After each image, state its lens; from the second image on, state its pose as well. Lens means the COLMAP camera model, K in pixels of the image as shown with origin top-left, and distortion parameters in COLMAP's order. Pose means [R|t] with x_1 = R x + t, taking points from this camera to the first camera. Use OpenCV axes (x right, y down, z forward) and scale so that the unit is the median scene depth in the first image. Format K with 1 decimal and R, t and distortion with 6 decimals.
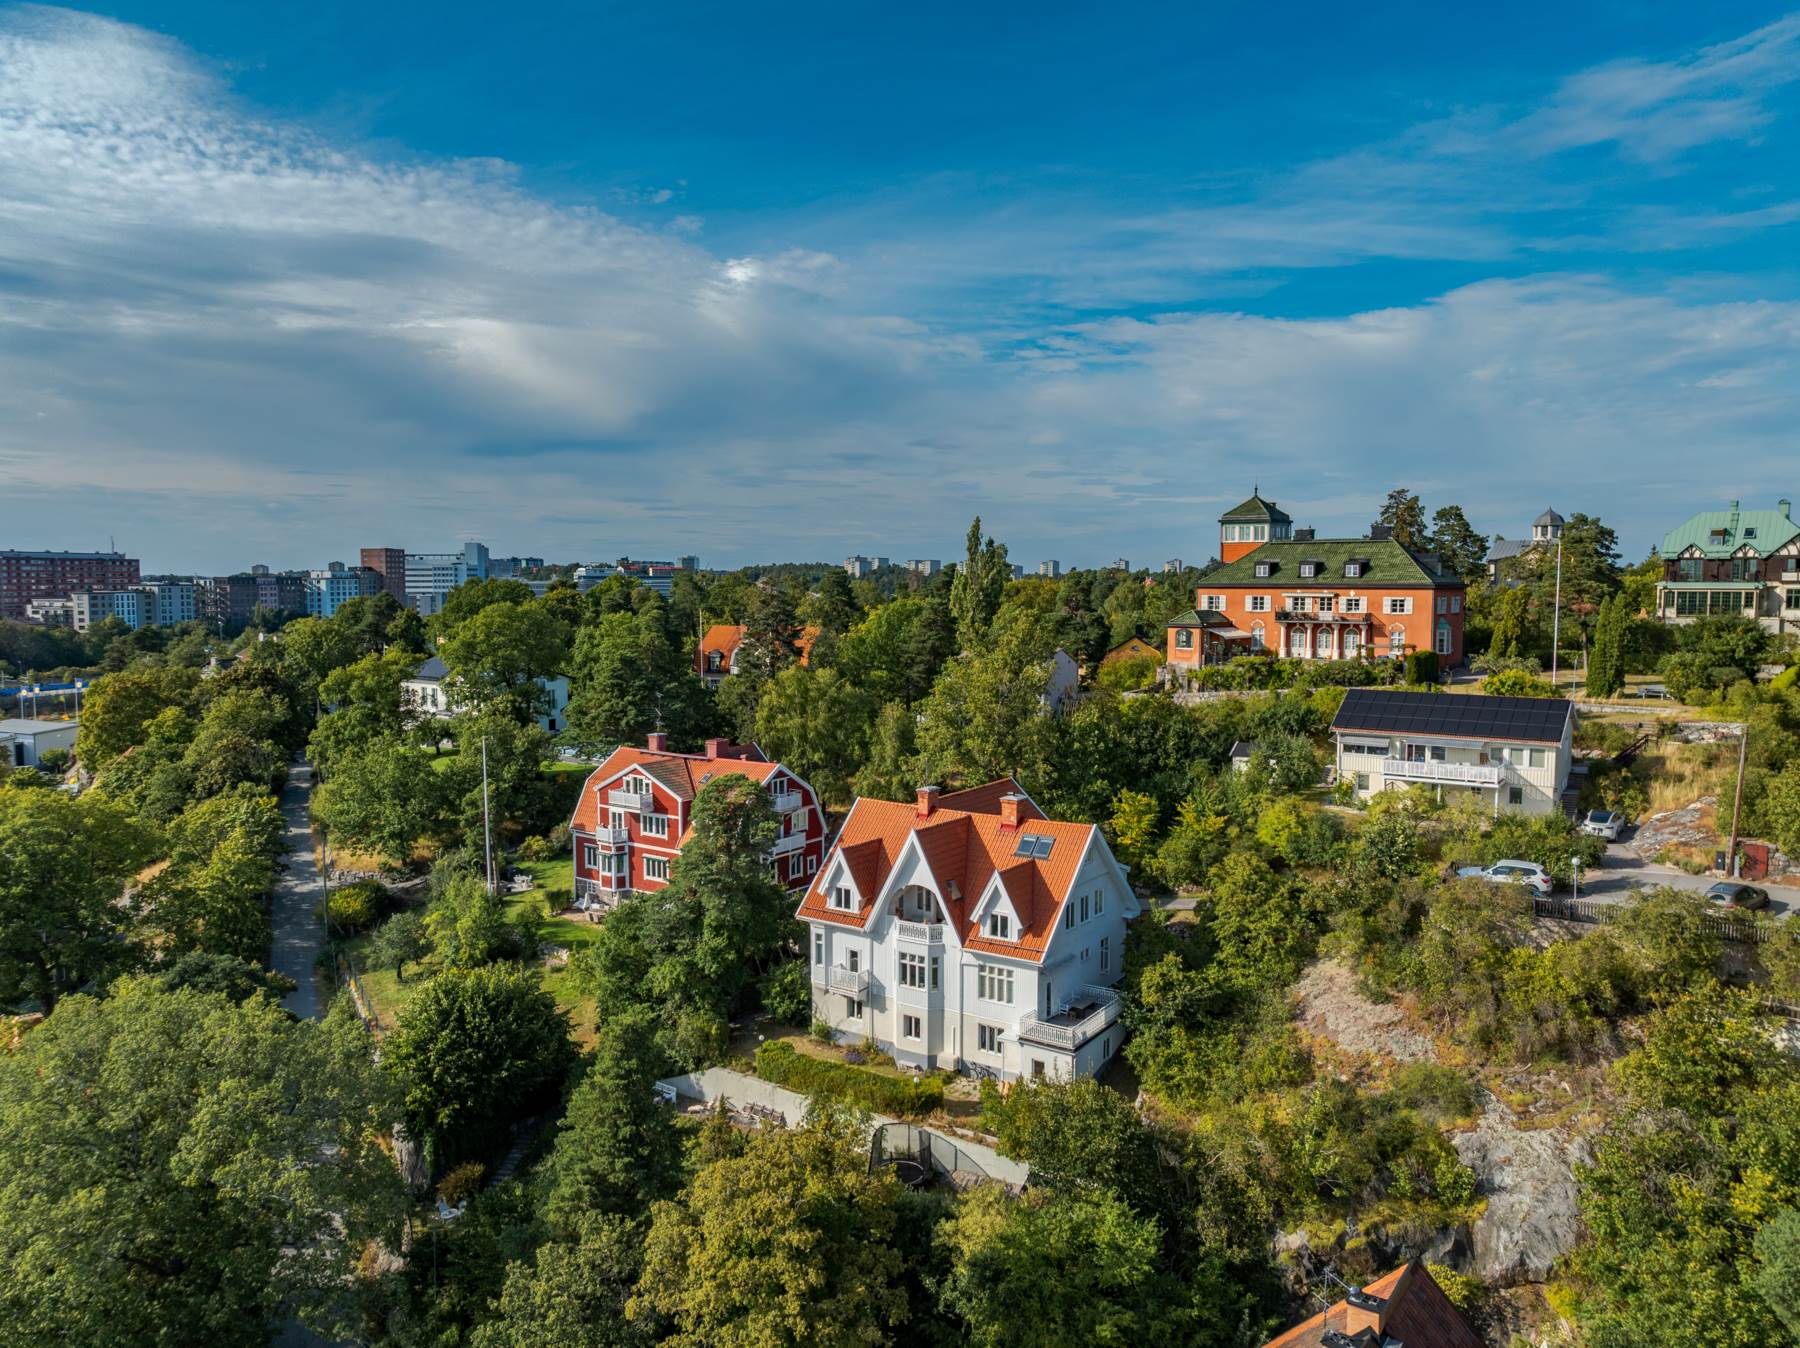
lens RADIAL K [[1266.0, 0, 899.9], [0, 1266.0, 777.8], [0, 0, 1]] dist [0.003742, 0.000163]
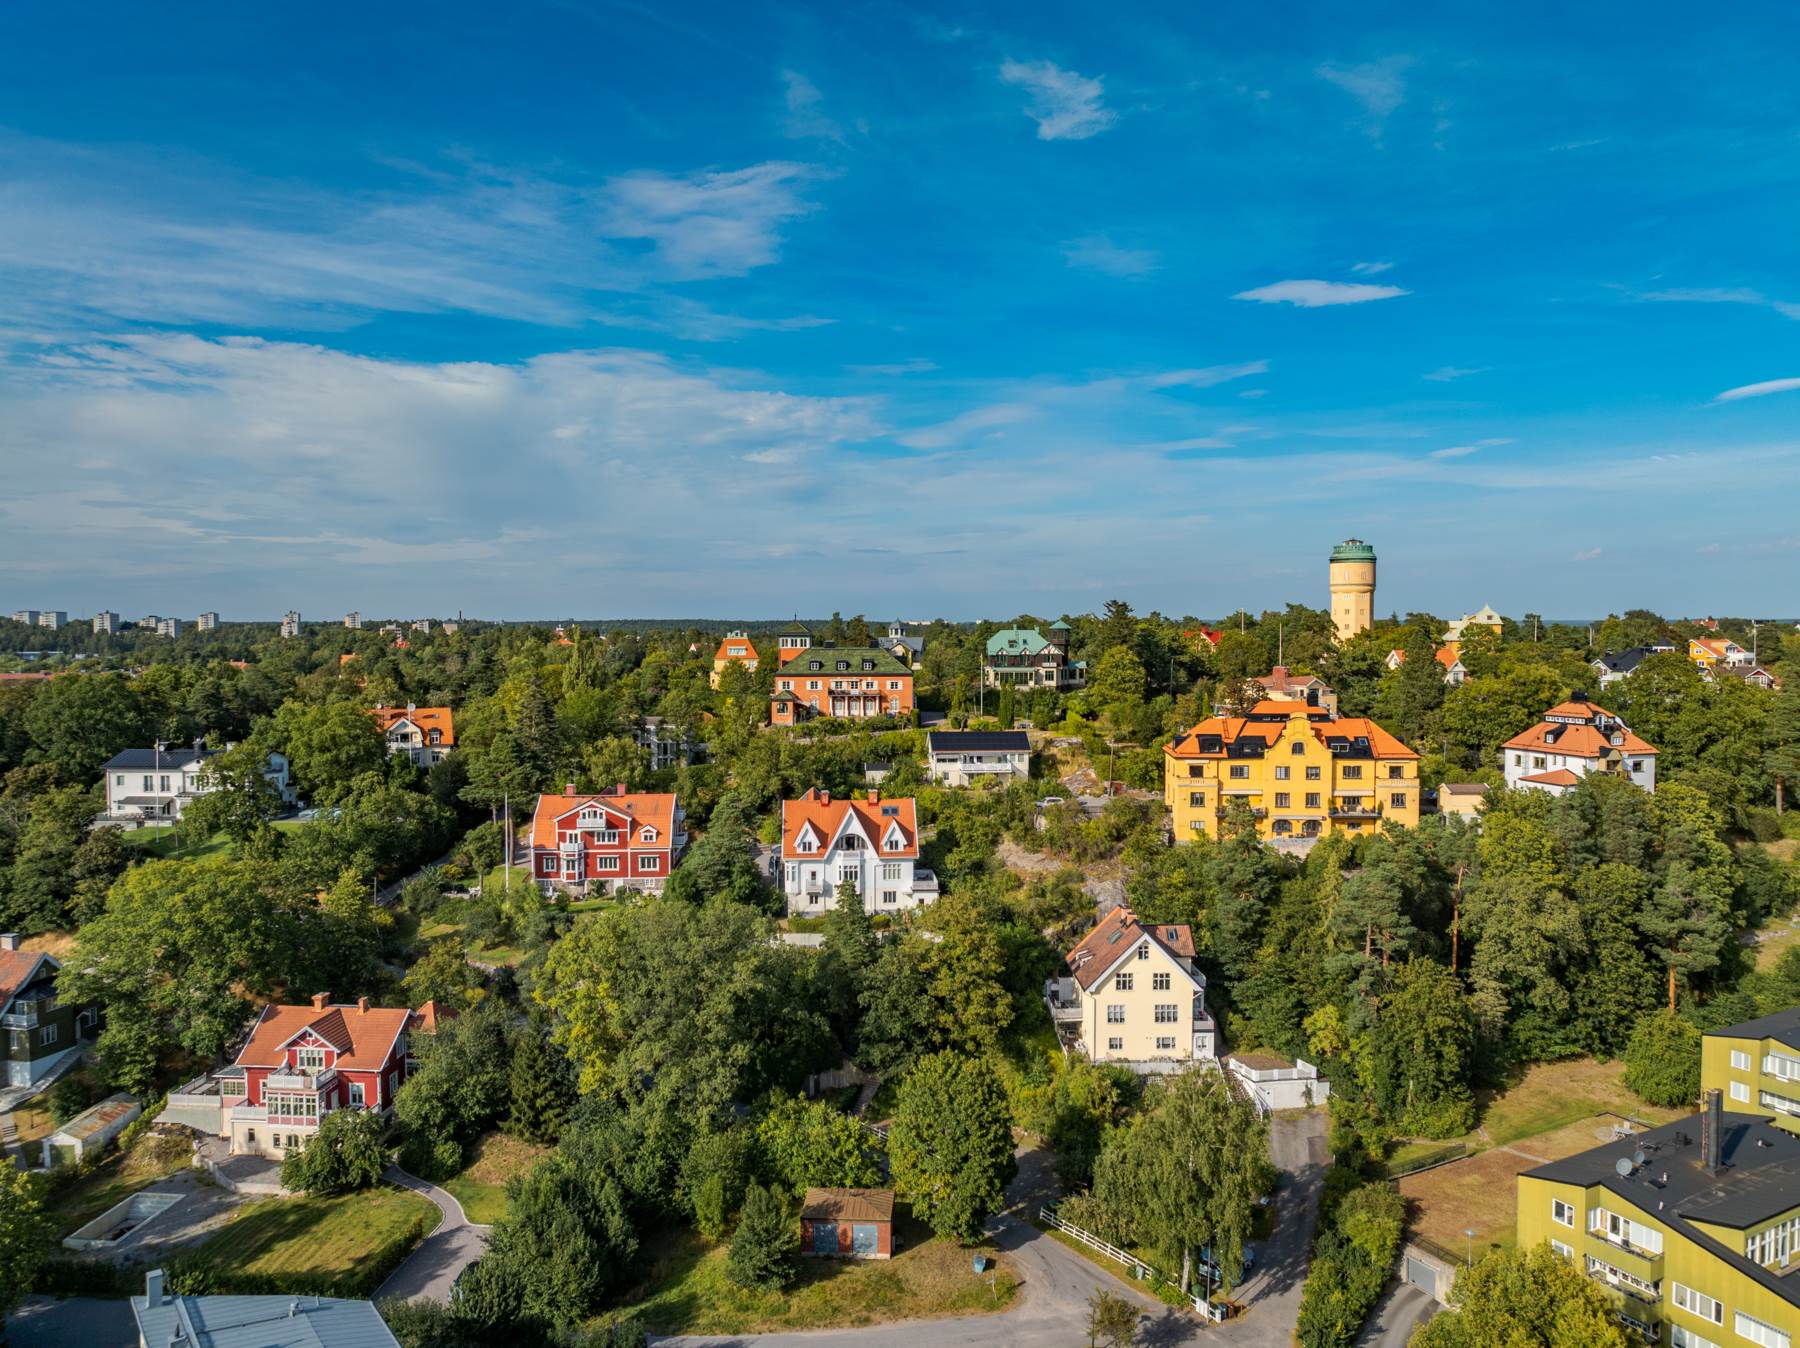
lens RADIAL K [[1266.0, 0, 899.9], [0, 1266.0, 777.8], [0, 0, 1]] dist [0.003742, 0.000163]
pose [[0.784937, -0.080203, 0.614362, -0.752272], [0.100774, 0.994909, 0.001129, -0.002195], [-0.611325, 0.061025, 0.789023, -0.463590]]
